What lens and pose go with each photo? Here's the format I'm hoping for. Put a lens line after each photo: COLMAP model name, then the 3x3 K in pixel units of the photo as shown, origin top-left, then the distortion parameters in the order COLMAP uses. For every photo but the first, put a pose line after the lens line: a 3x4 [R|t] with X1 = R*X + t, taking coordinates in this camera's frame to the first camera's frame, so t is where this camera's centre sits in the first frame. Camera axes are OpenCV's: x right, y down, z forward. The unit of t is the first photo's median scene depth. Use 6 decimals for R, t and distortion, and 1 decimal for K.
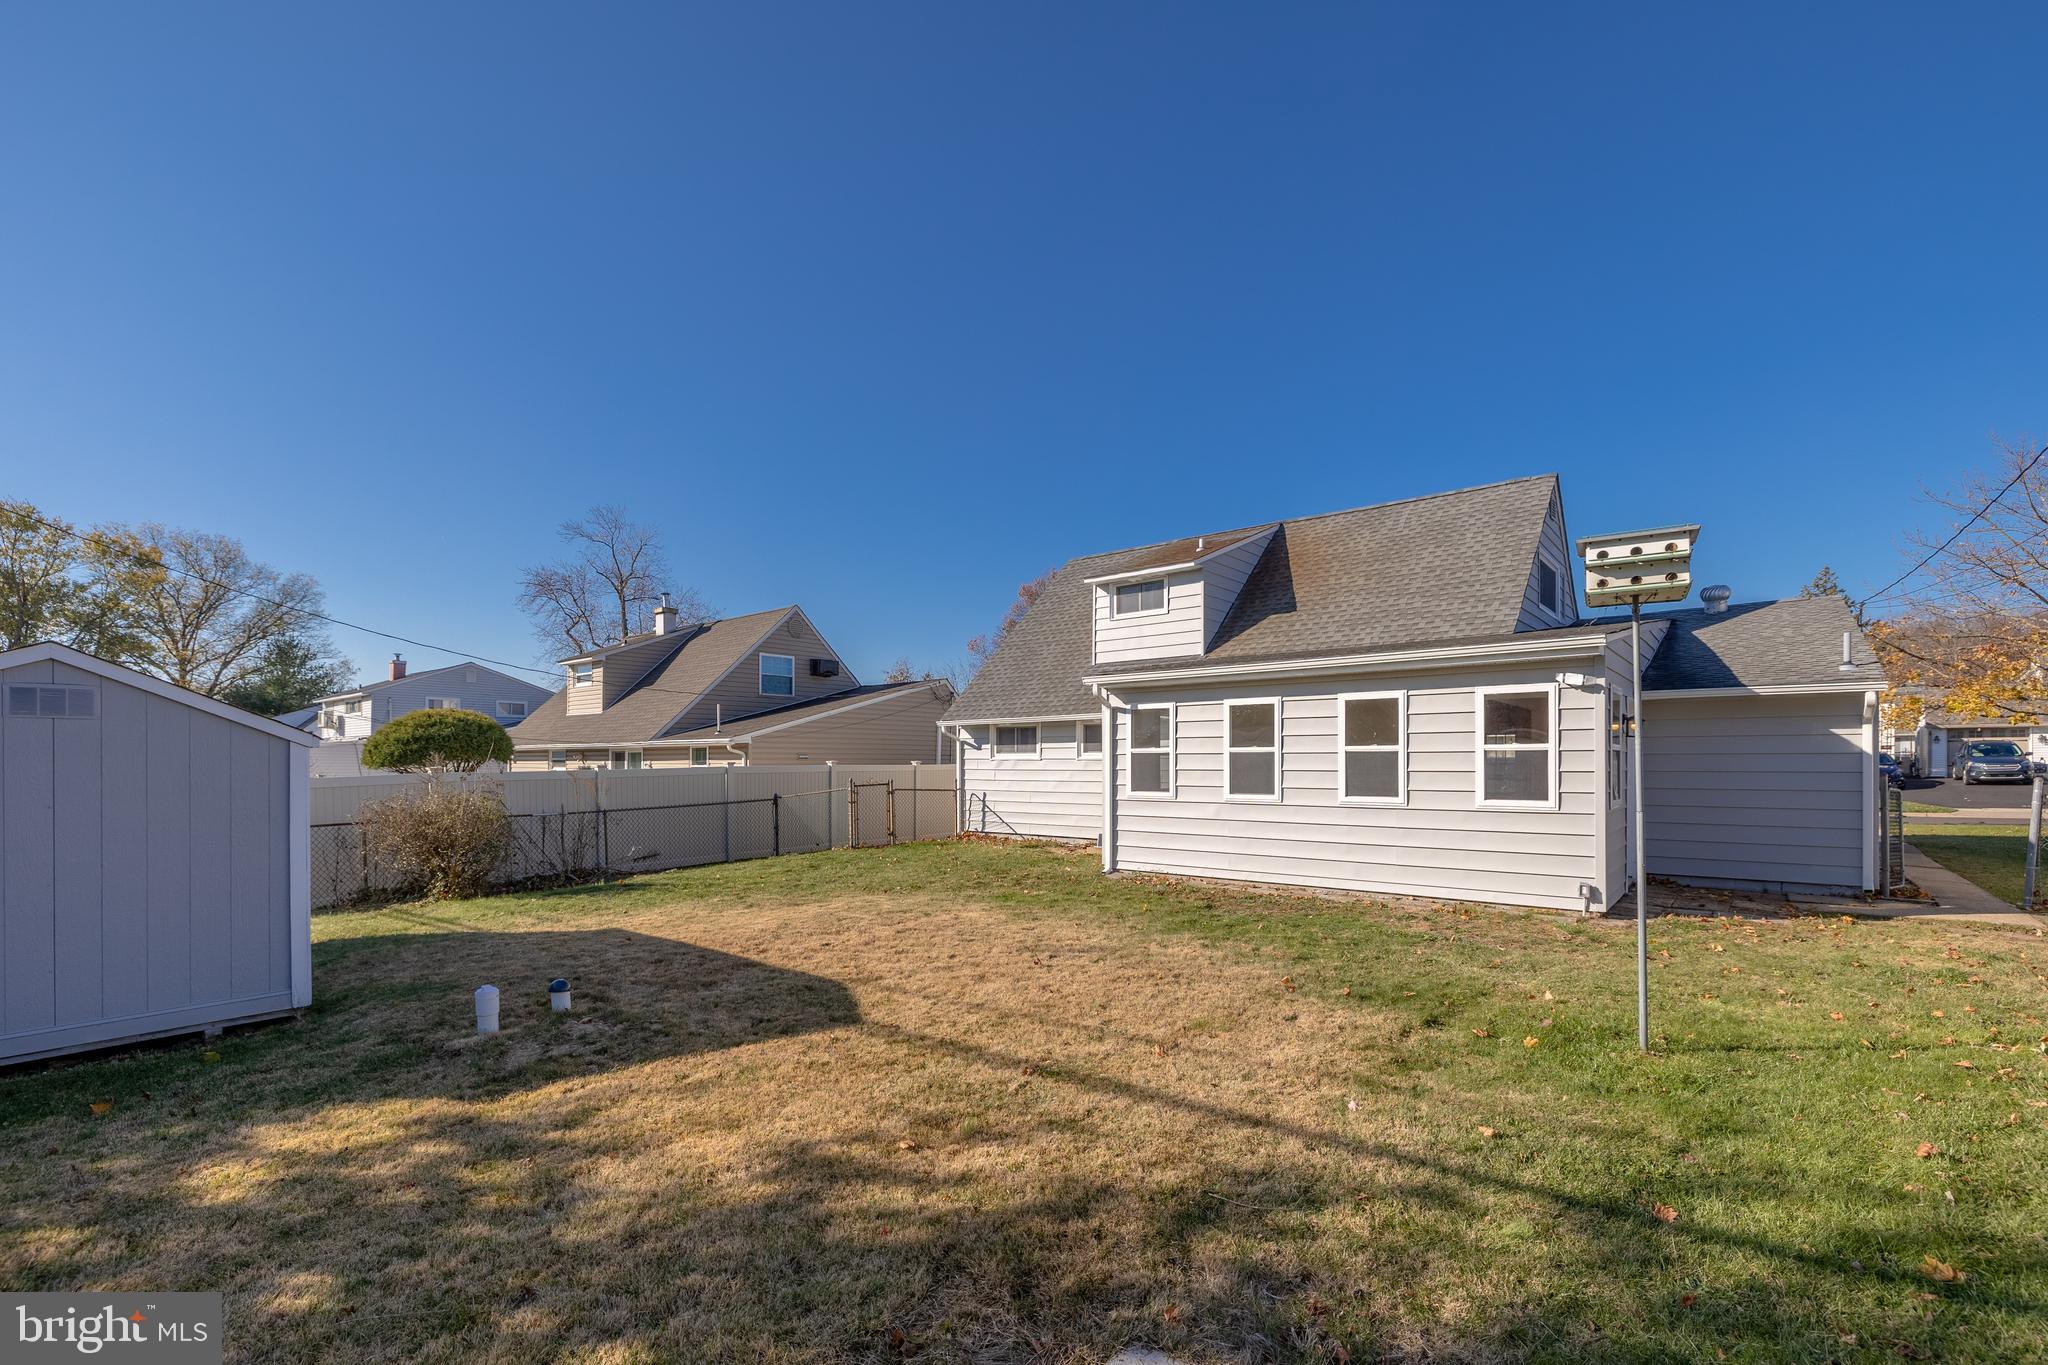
lens RADIAL K [[867.9, 0, 1020.0], [0, 867.9, 674.7], [0, 0, 1]] dist [-0.001228, -0.000445]
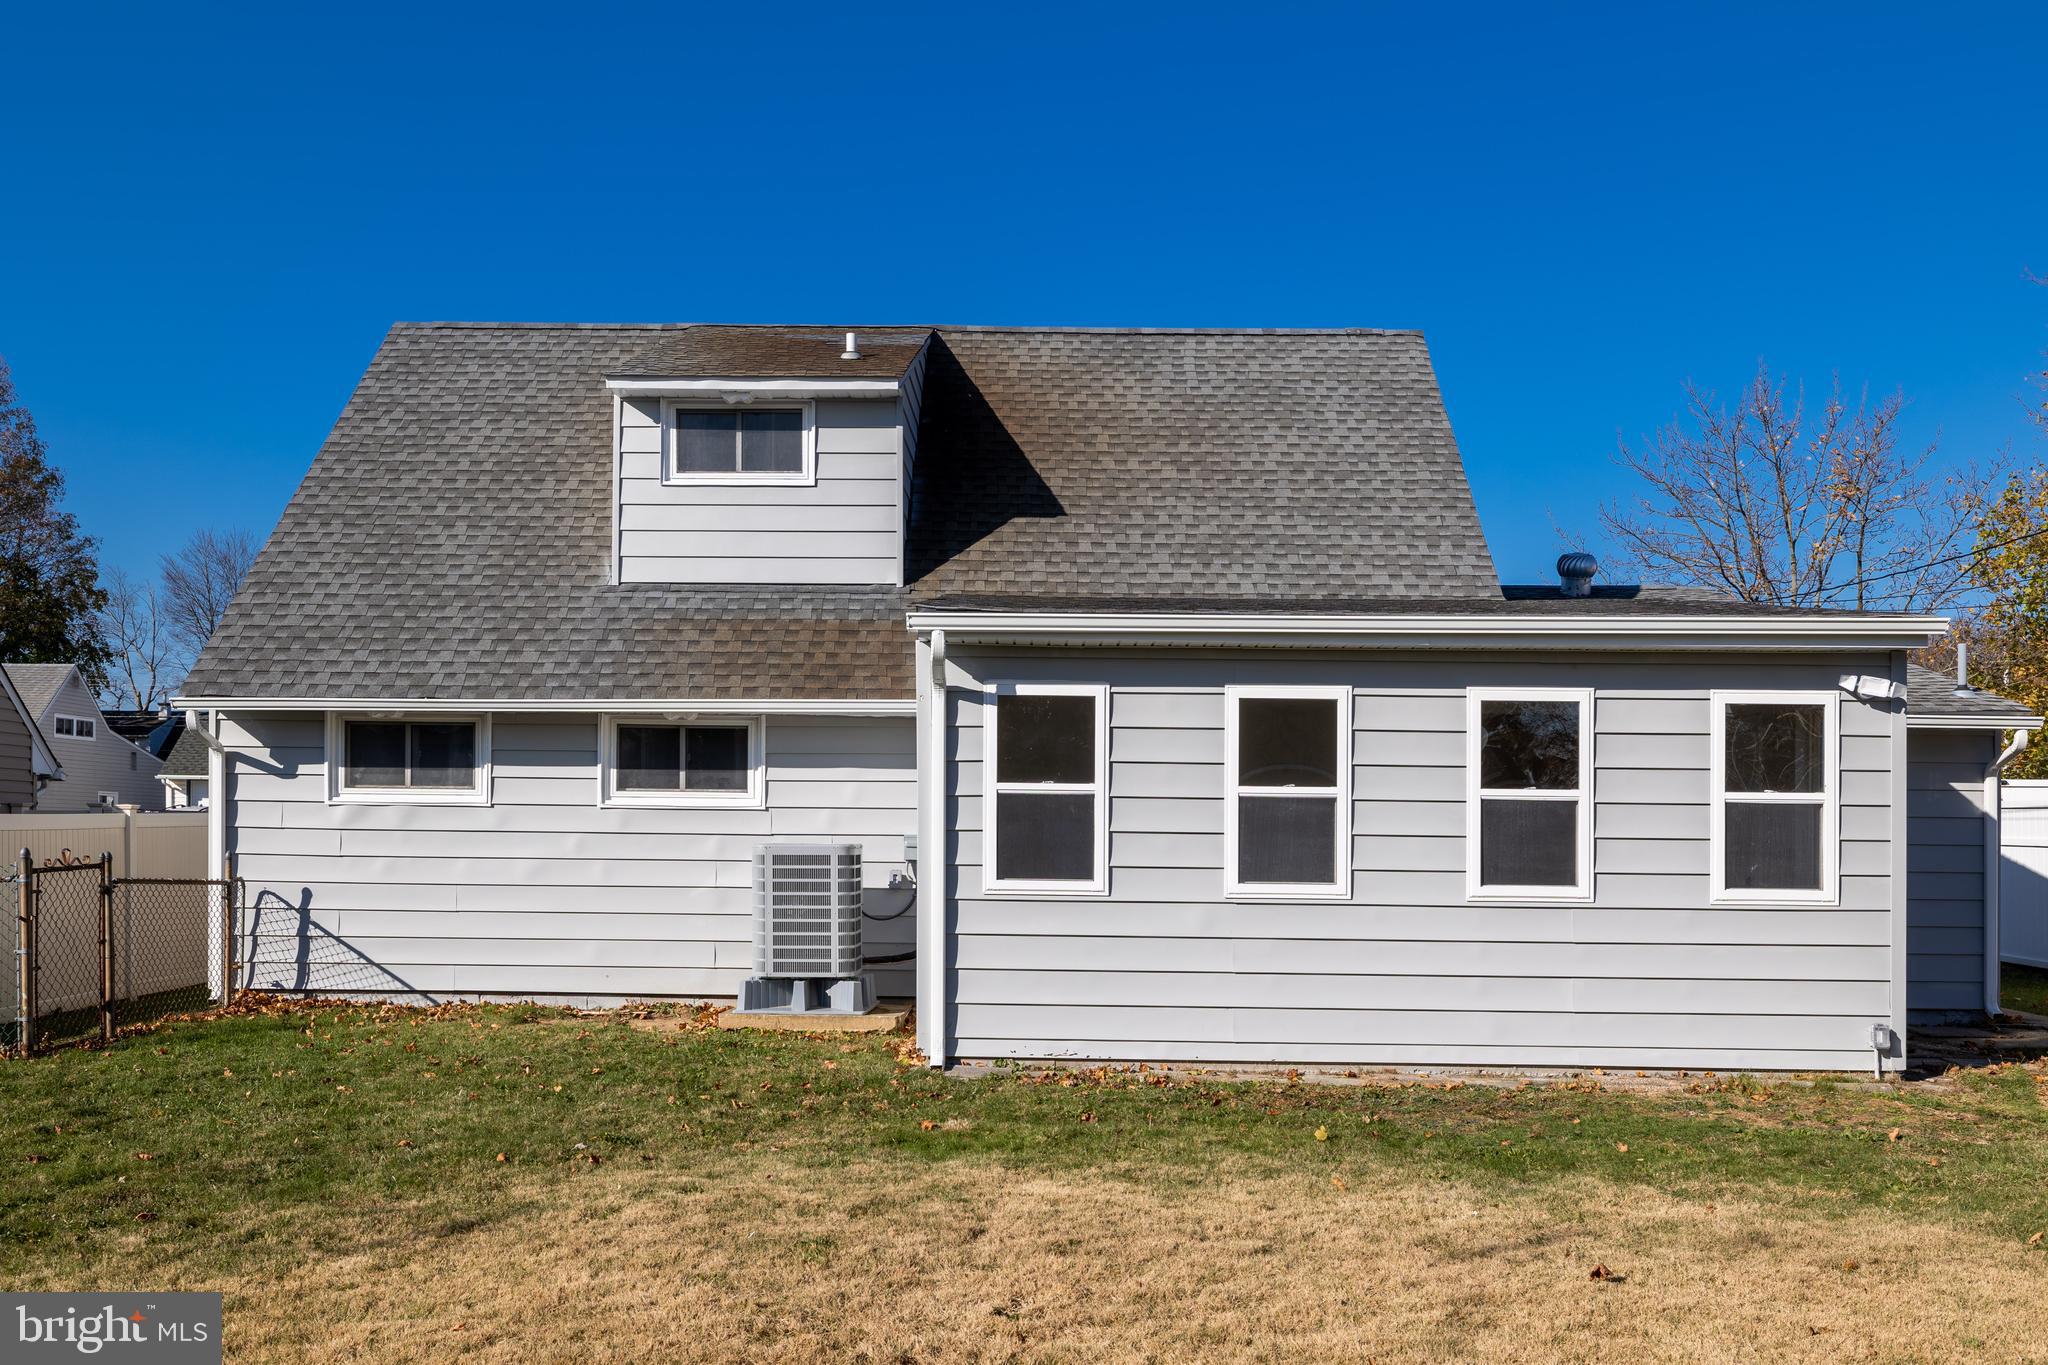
lens RADIAL K [[1792.3, 0, 1024.0], [0, 1792.3, 682.5], [0, 0, 1]] dist [-0.005845, 0.005675]
pose [[0.791928, 0.061595, 0.607500, -0.394882], [-0.074218, 0.997233, -0.004362, 0.035063], [-0.606088, -0.041633, 0.794308, 0.254870]]
